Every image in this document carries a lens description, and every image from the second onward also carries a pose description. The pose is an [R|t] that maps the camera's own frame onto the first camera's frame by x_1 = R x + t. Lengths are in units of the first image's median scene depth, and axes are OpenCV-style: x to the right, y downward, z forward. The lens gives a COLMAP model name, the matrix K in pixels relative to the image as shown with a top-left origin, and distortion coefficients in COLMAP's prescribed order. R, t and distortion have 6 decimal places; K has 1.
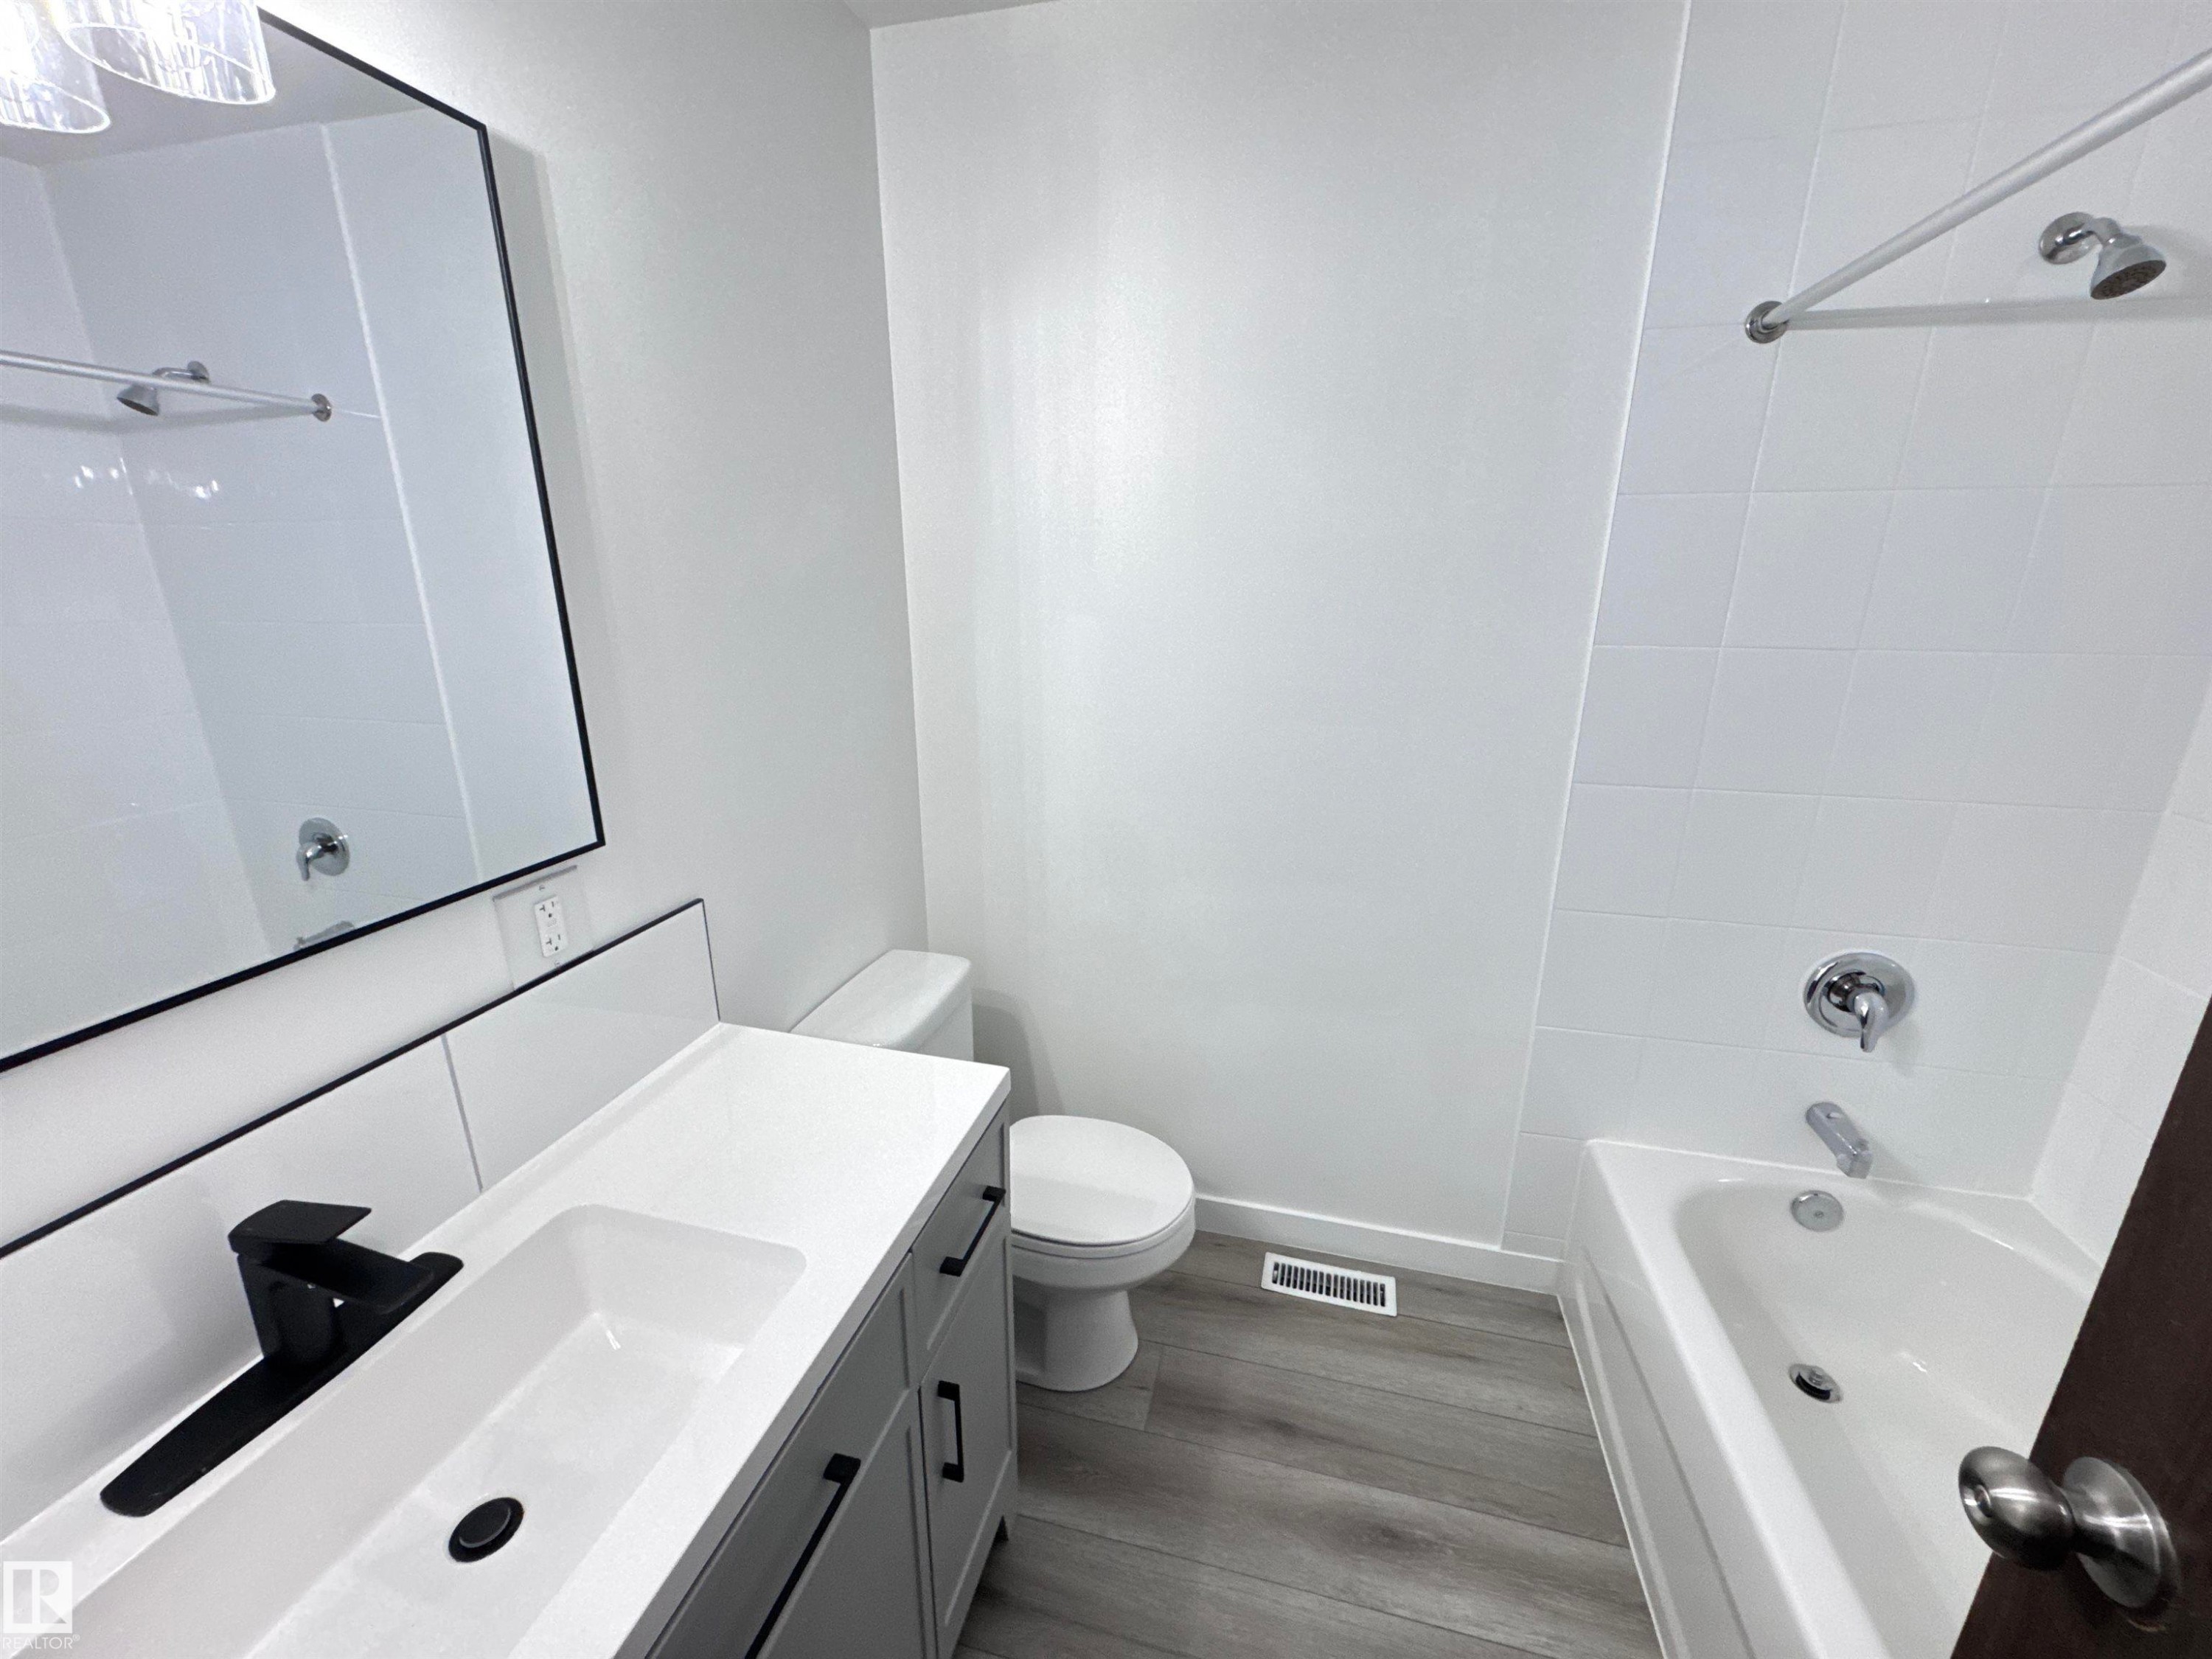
lens RADIAL K [[876.1, 0, 1106.0], [0, 876.1, 829.5], [0, 0, 1]] dist [0.000008, 0.000100]
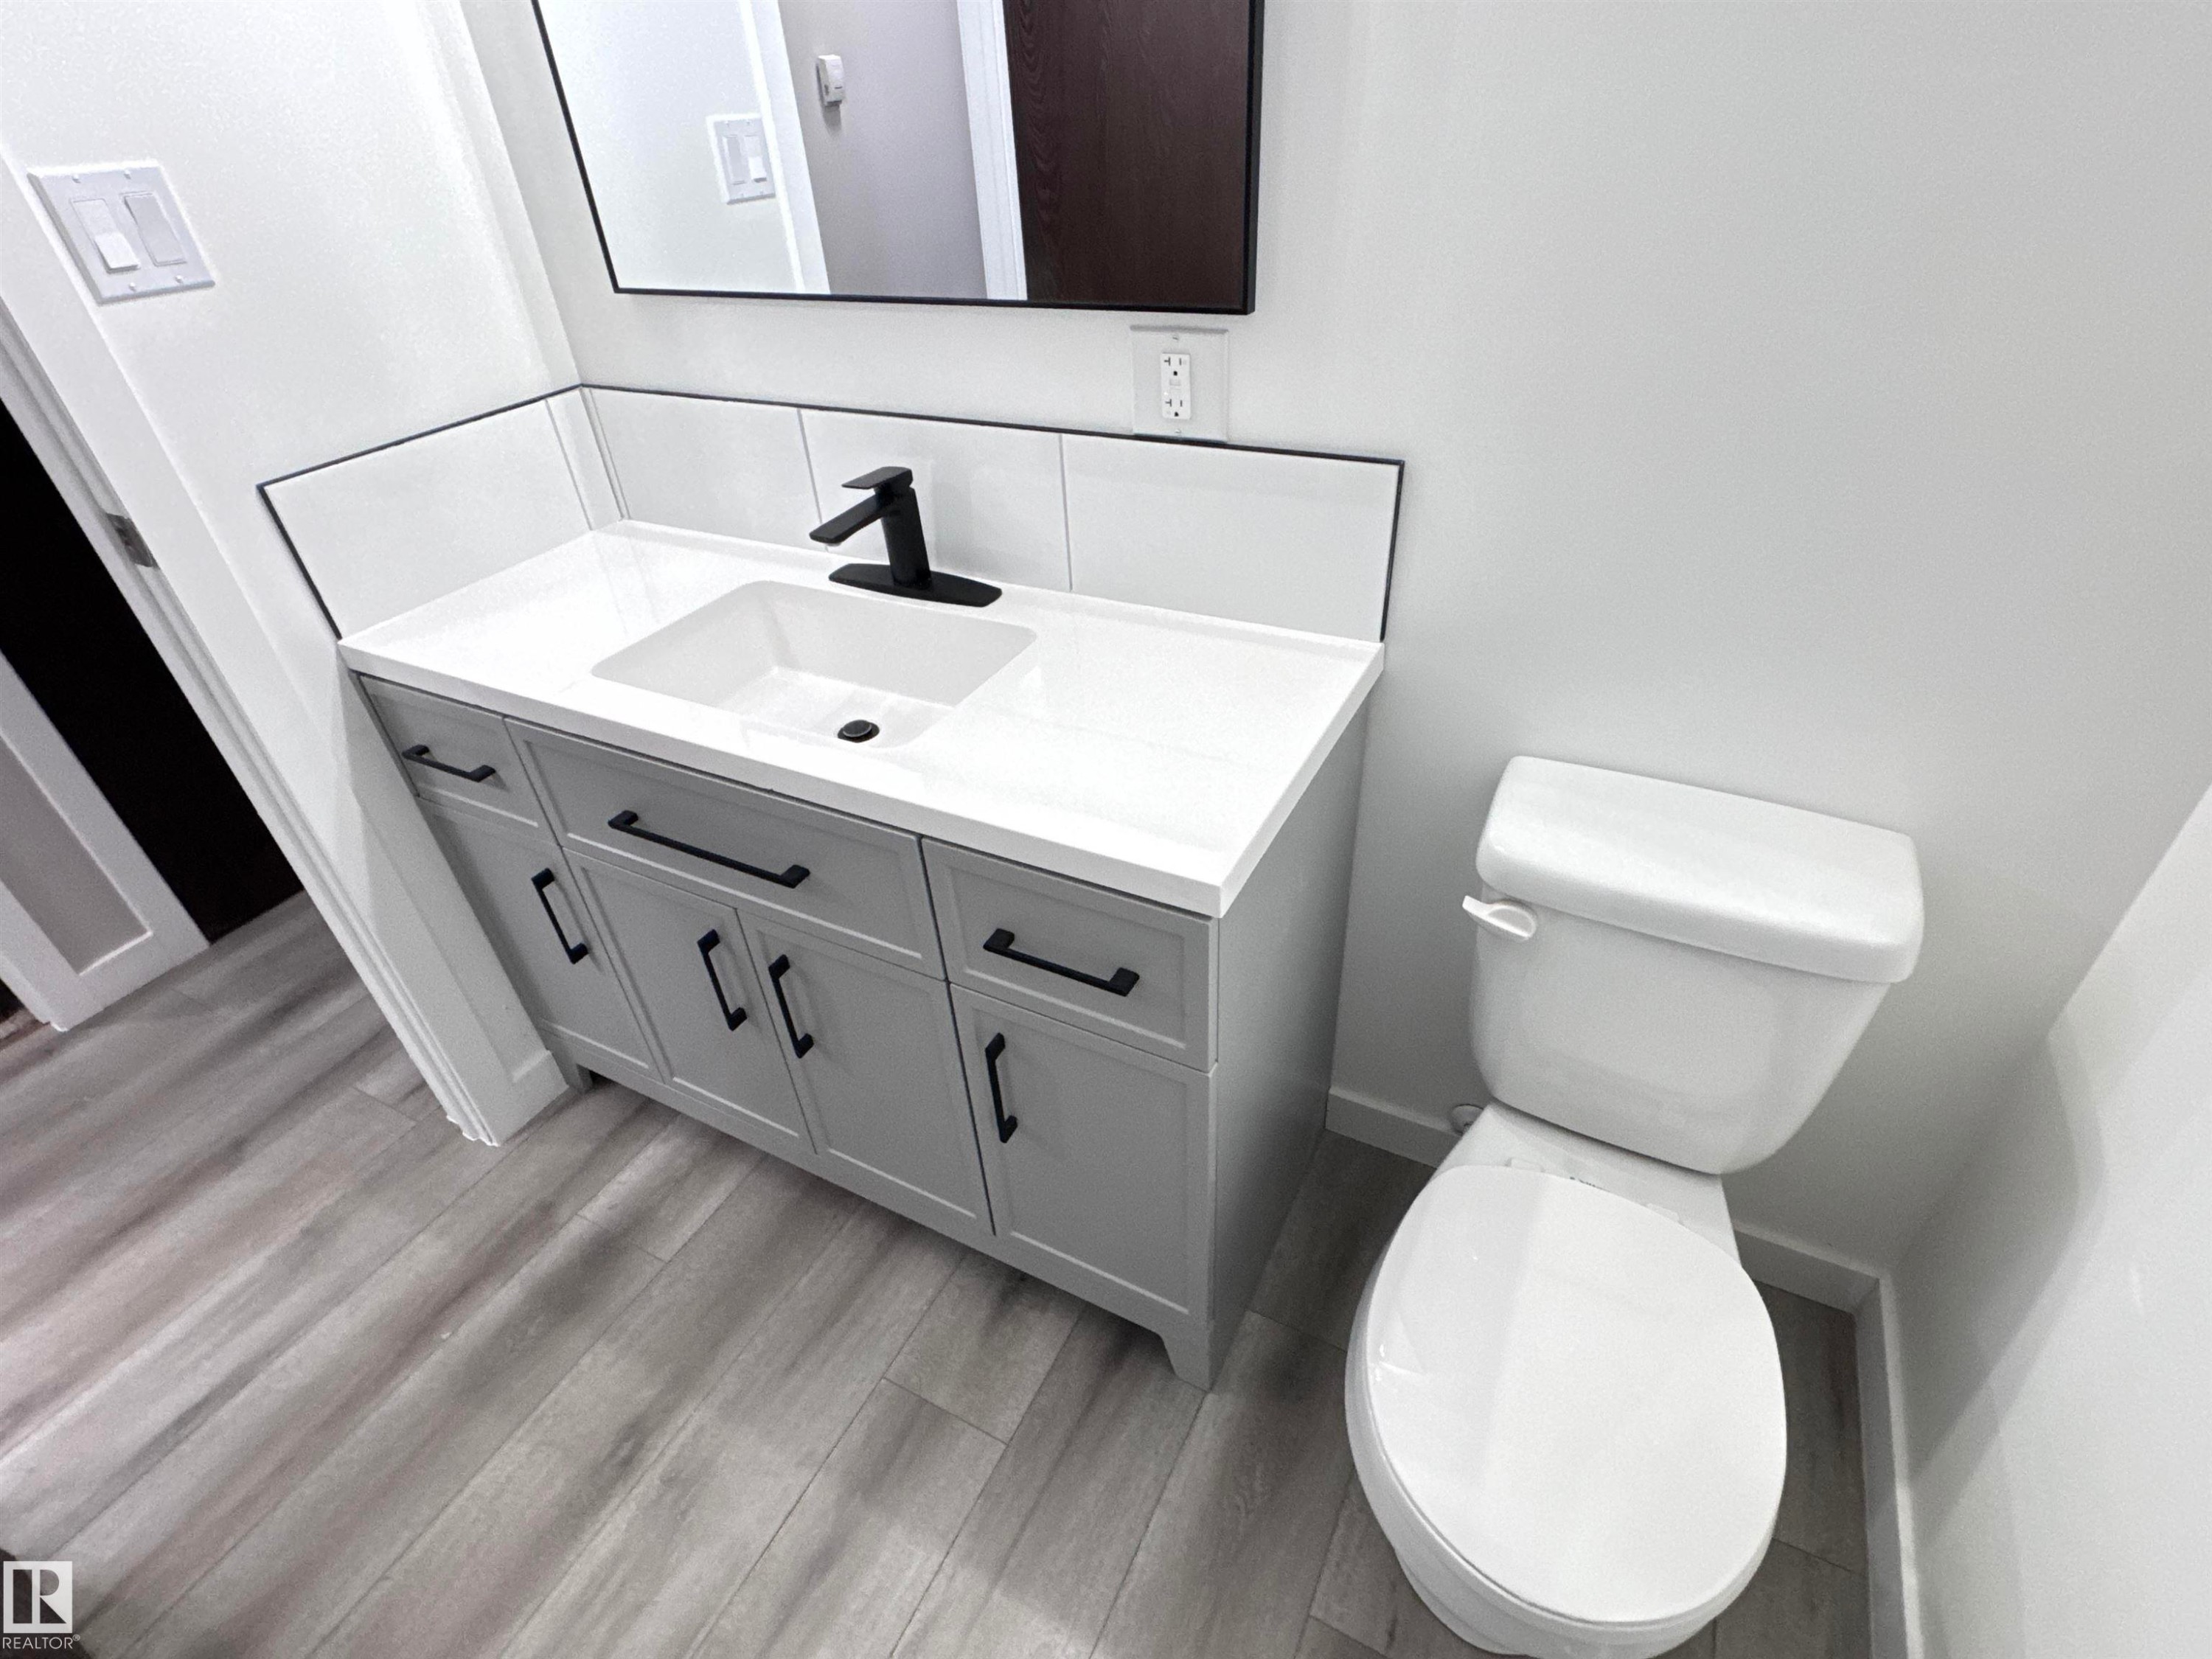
lens RADIAL K [[1068.5, 0, 1106.0], [0, 1068.5, 829.5], [0, 0, 1]] dist [-0.000127, 0.000178]
pose [[-0.227812, 0.572379, -0.787708, 0.517614], [-0.218663, 0.758244, 0.614209, -0.204630], [0.948835, 0.312167, -0.047579, 1.112246]]
